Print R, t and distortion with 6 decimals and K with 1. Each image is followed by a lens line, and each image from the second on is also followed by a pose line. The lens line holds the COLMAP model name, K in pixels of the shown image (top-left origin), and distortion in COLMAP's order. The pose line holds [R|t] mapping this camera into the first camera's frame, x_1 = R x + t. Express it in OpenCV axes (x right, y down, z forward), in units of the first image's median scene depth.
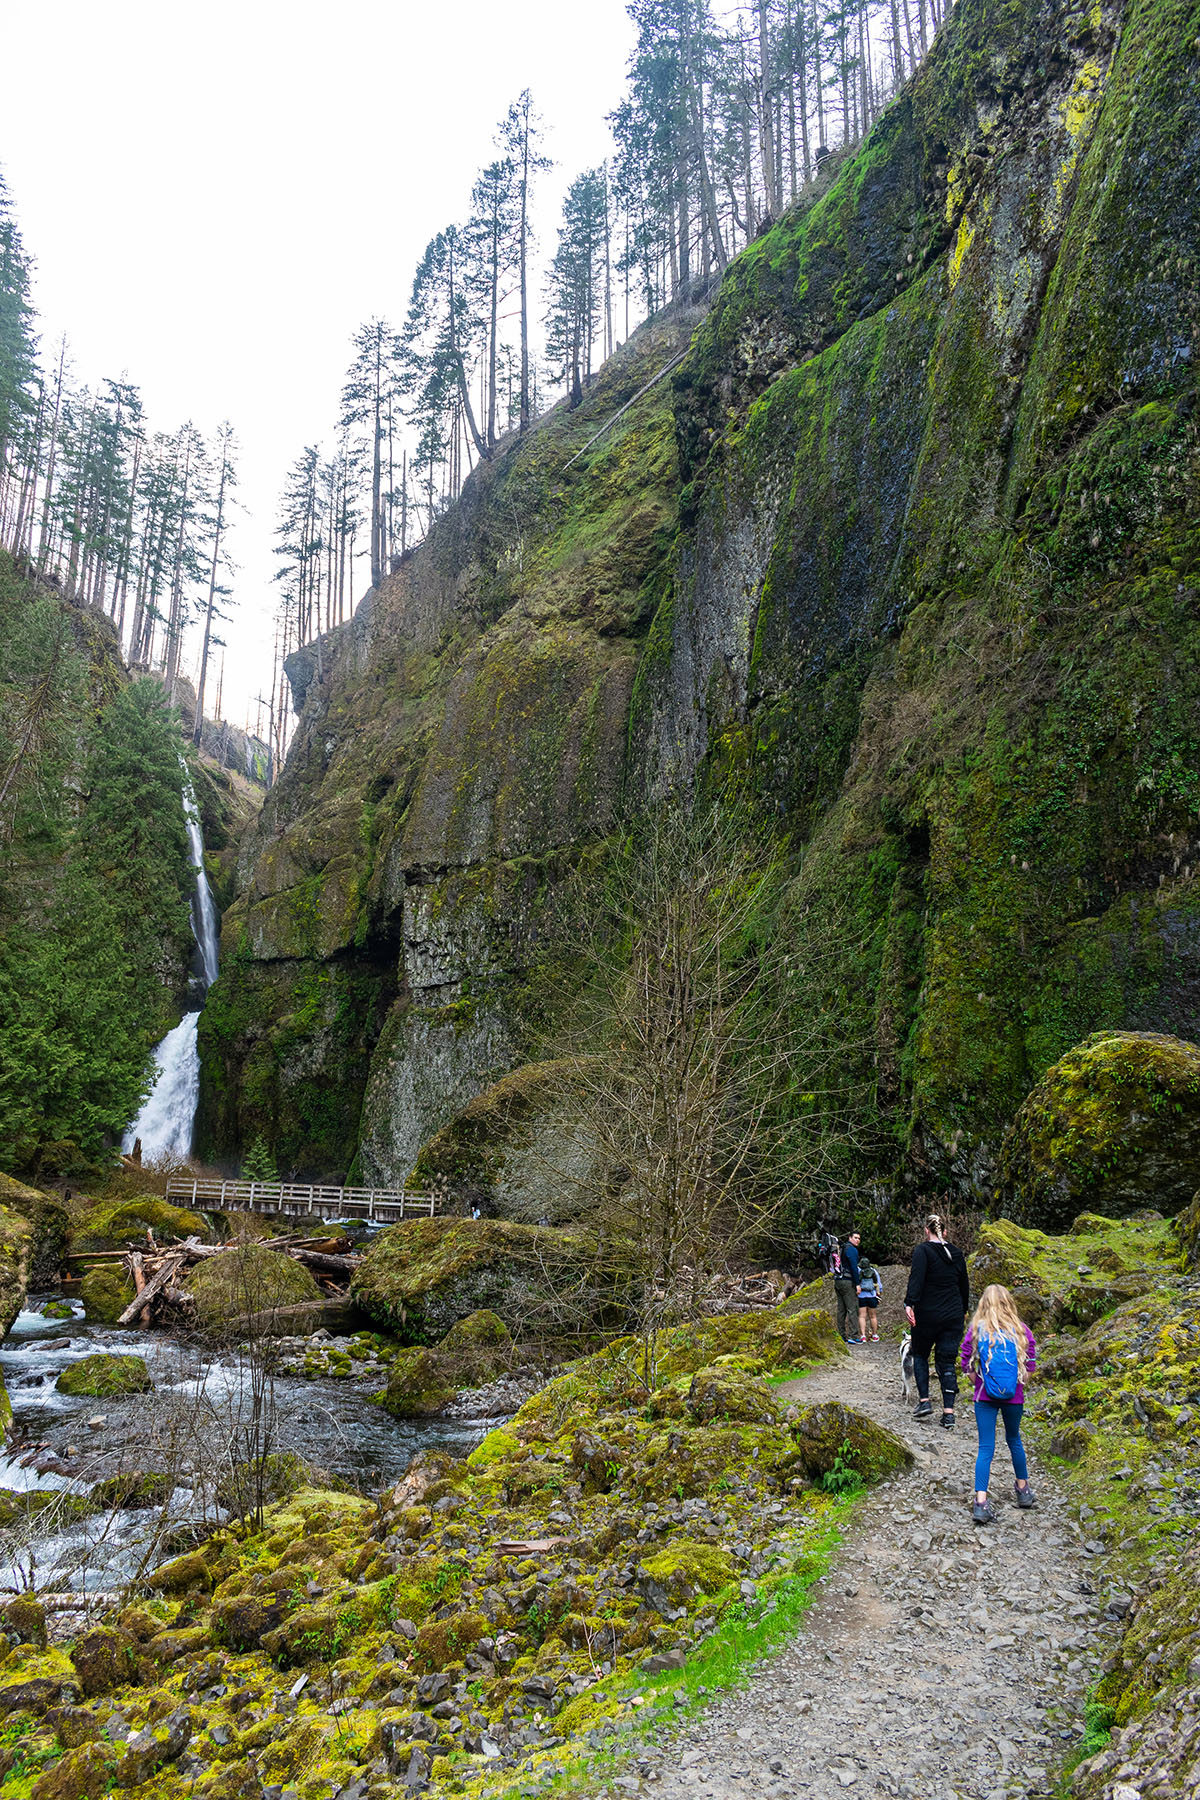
lens RADIAL K [[1381.8, 0, 600.0], [0, 1381.8, 900.0], [0, 0, 1]] dist [0.012535, 0.000661]
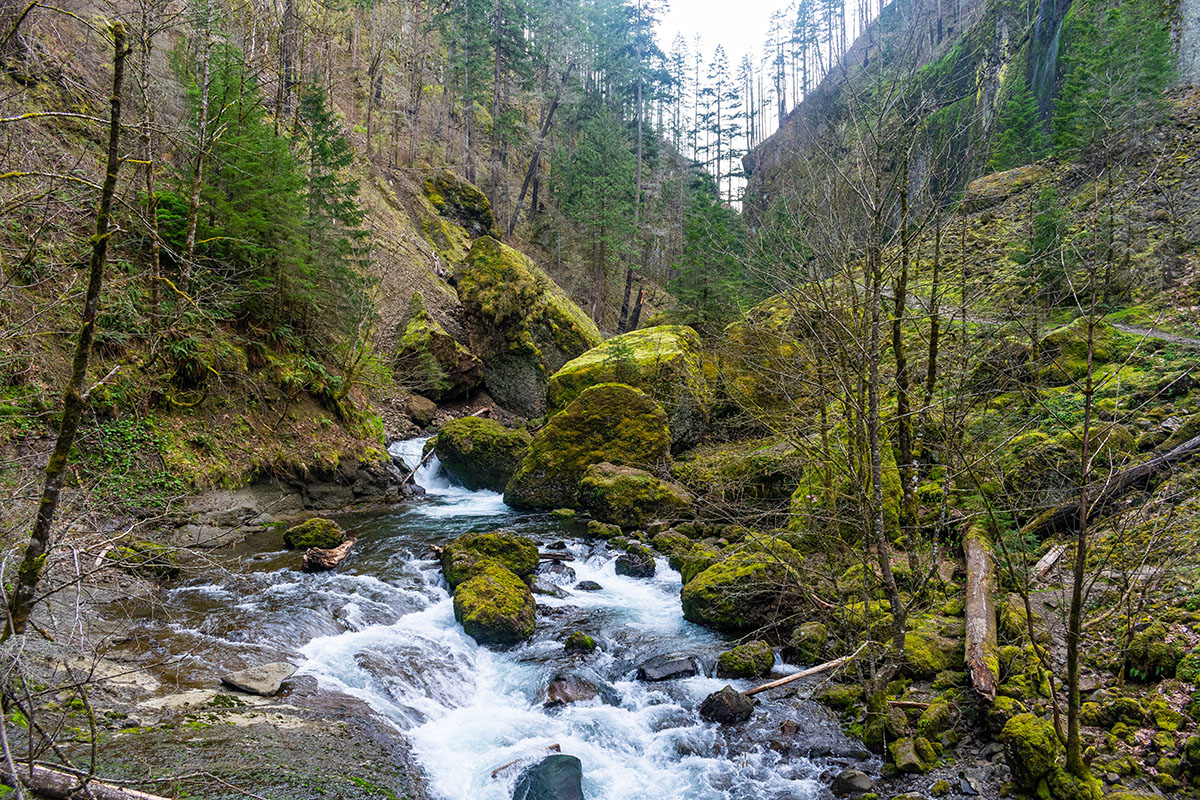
lens RADIAL K [[999.6, 0, 600.0], [0, 999.6, 400.0], [0, 0, 1]] dist [0.017859, -0.000472]
pose [[0.965163, -0.007660, -0.261536, -0.014994], [0.058924, 0.980257, 0.188744, -0.181157], [0.254927, -0.197580, 0.946559, -1.480531]]
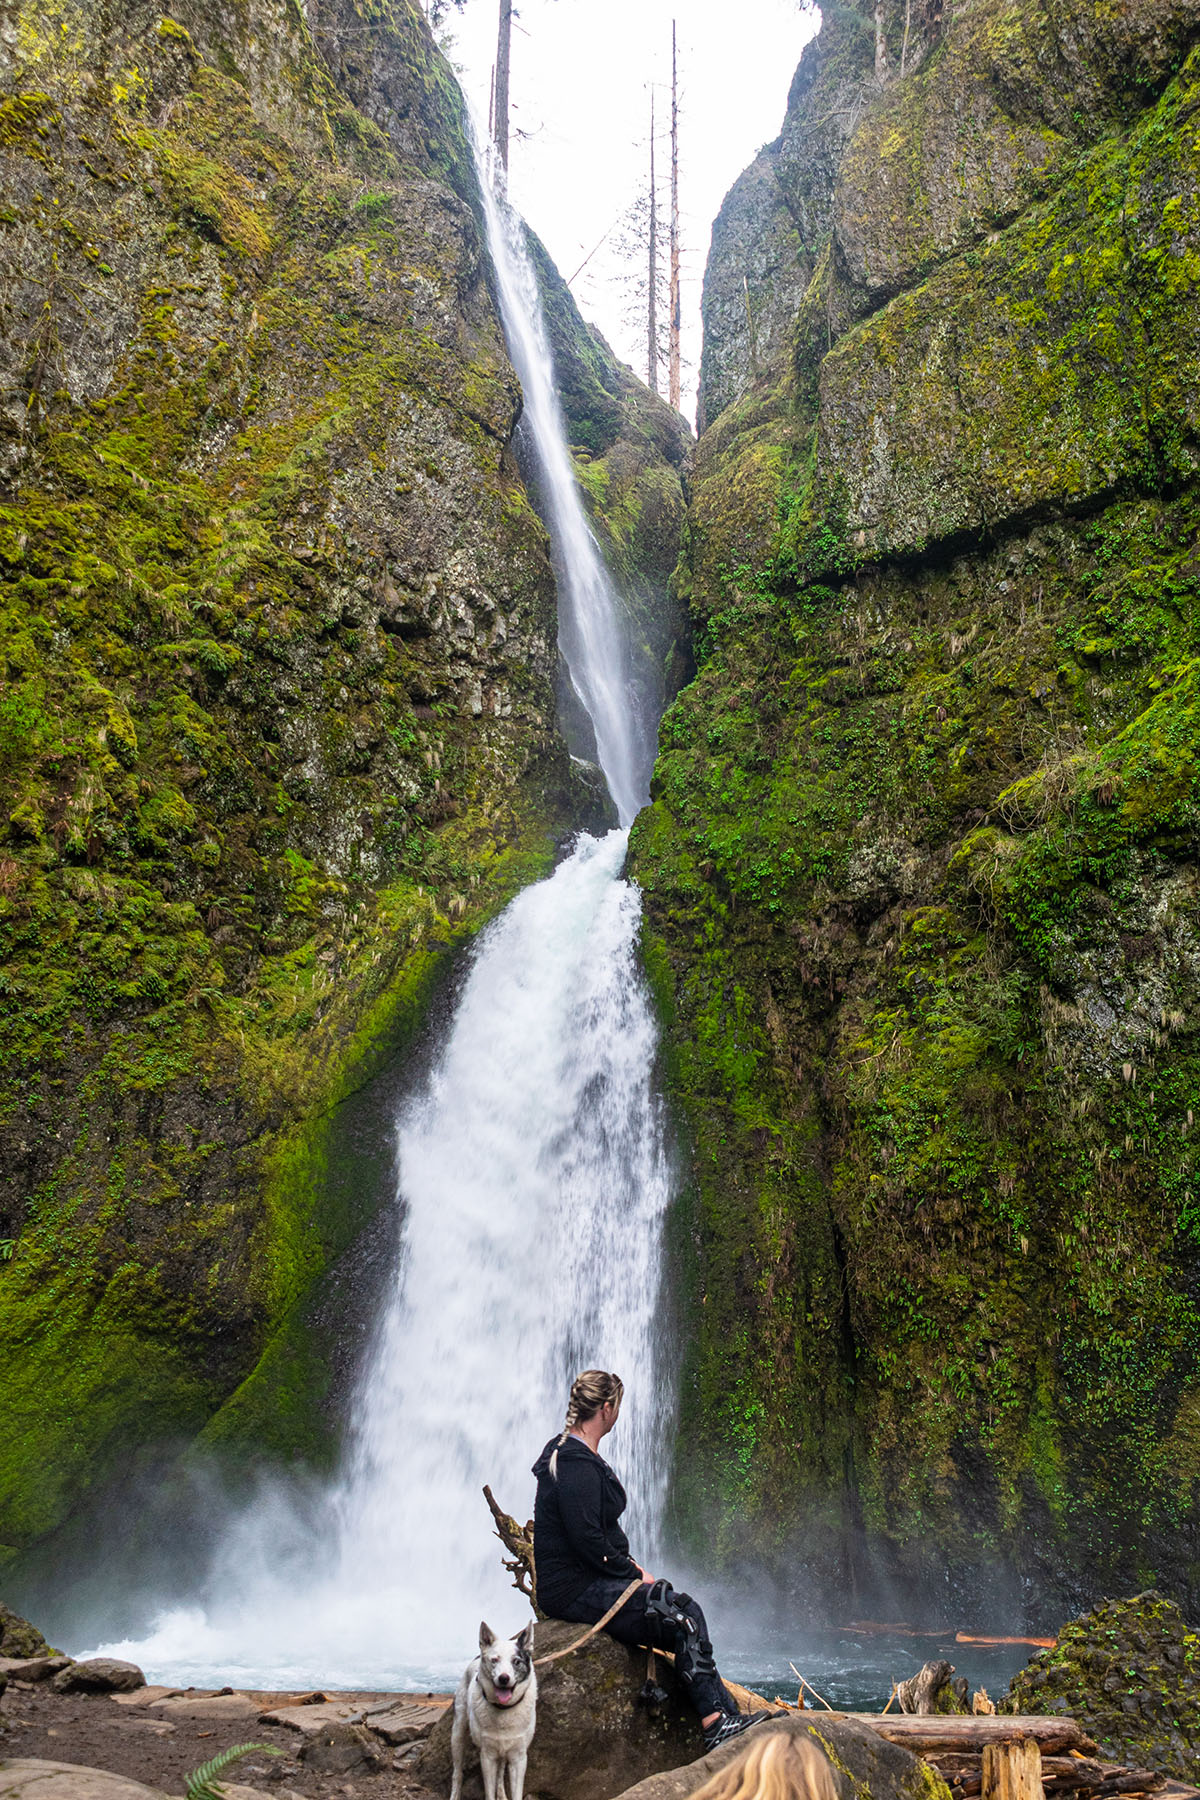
lens RADIAL K [[2336.0, 0, 600.0], [0, 2336.0, 900.0], [0, 0, 1]] dist [0.014025, -0.010341]
pose [[0.974510, -0.063386, -0.215204, -0.322882], [0.054801, 0.997454, -0.045631, 0.173840], [0.217549, 0.032675, 0.975502, 0.939080]]
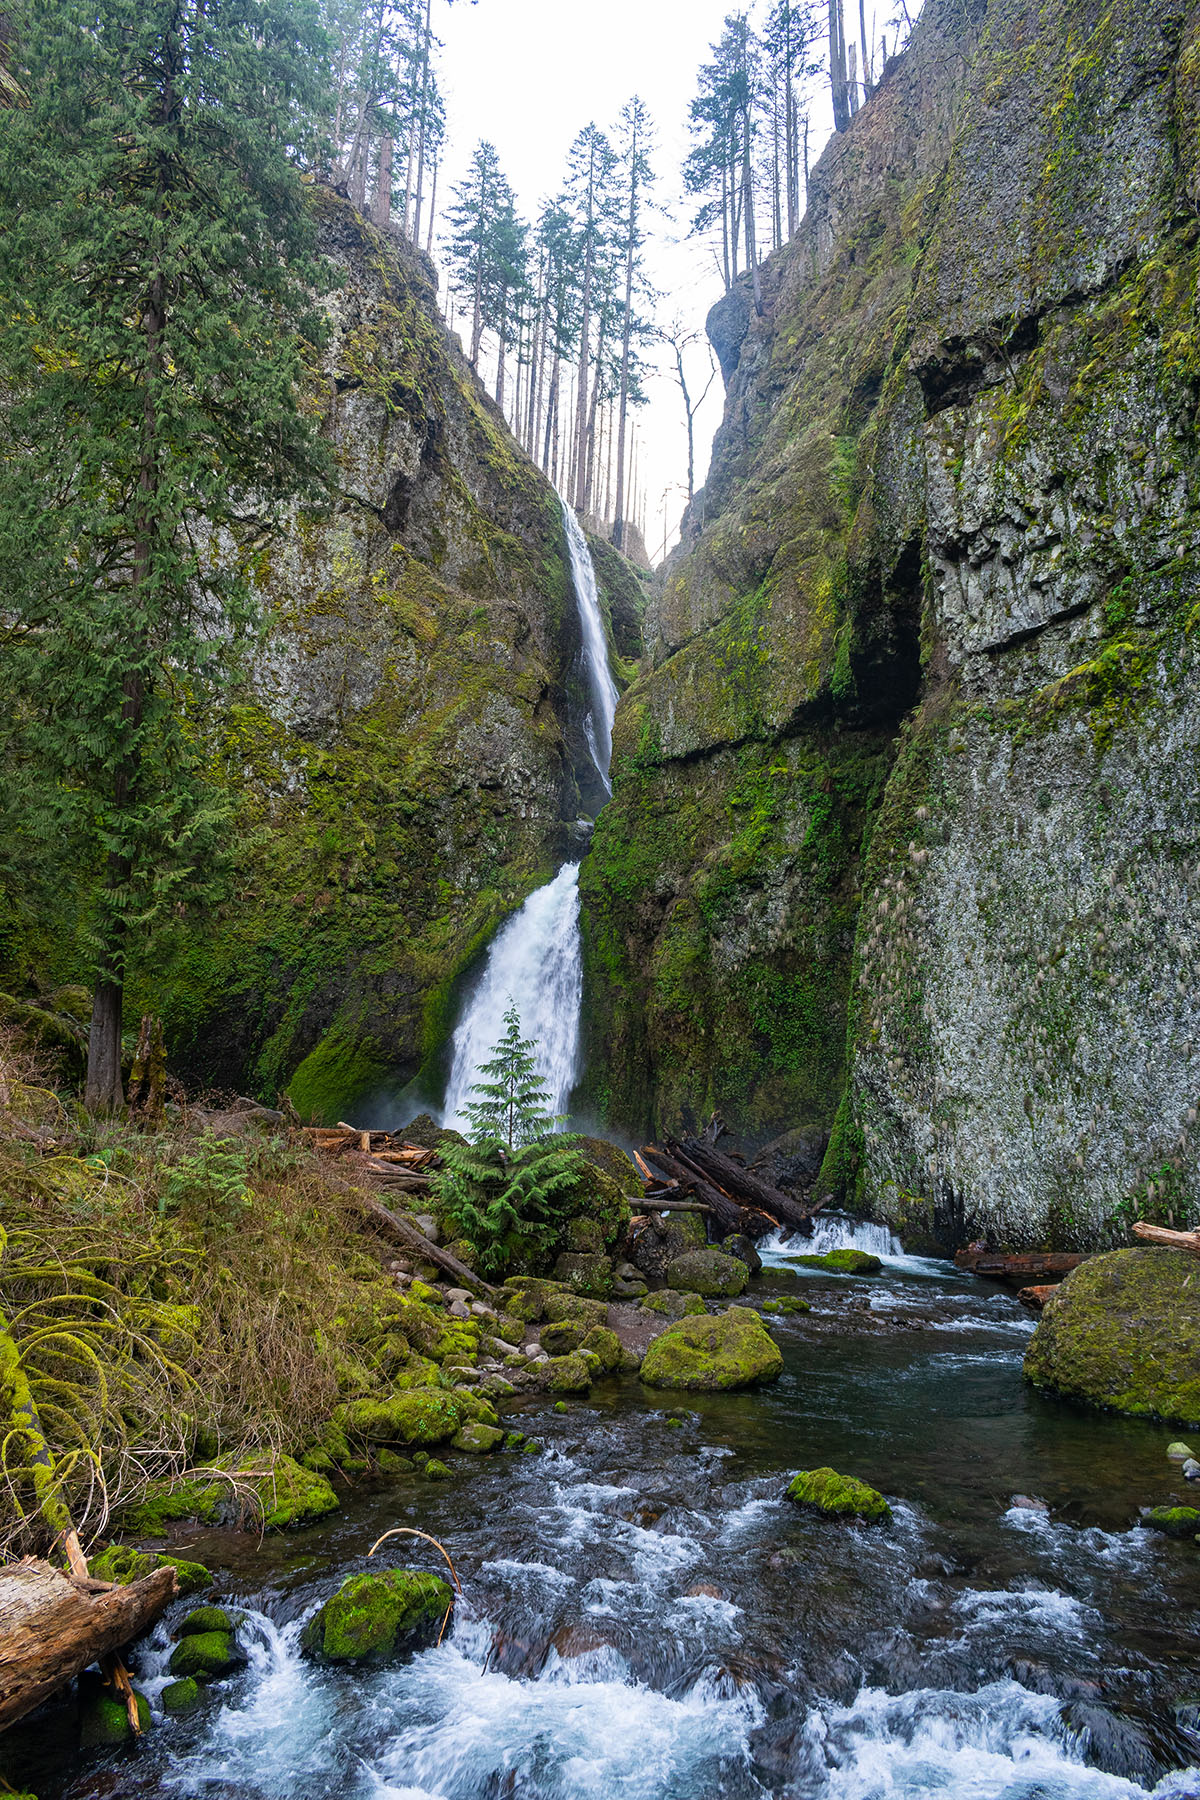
lens RADIAL K [[1381.8, 0, 600.0], [0, 1381.8, 900.0], [0, 0, 1]] dist [0.012535, 0.000661]
pose [[0.930920, -0.054049, -0.361202, -0.108026], [0.063591, 0.997870, 0.014576, 0.138987], [0.359644, -0.036538, 0.932374, 0.693927]]
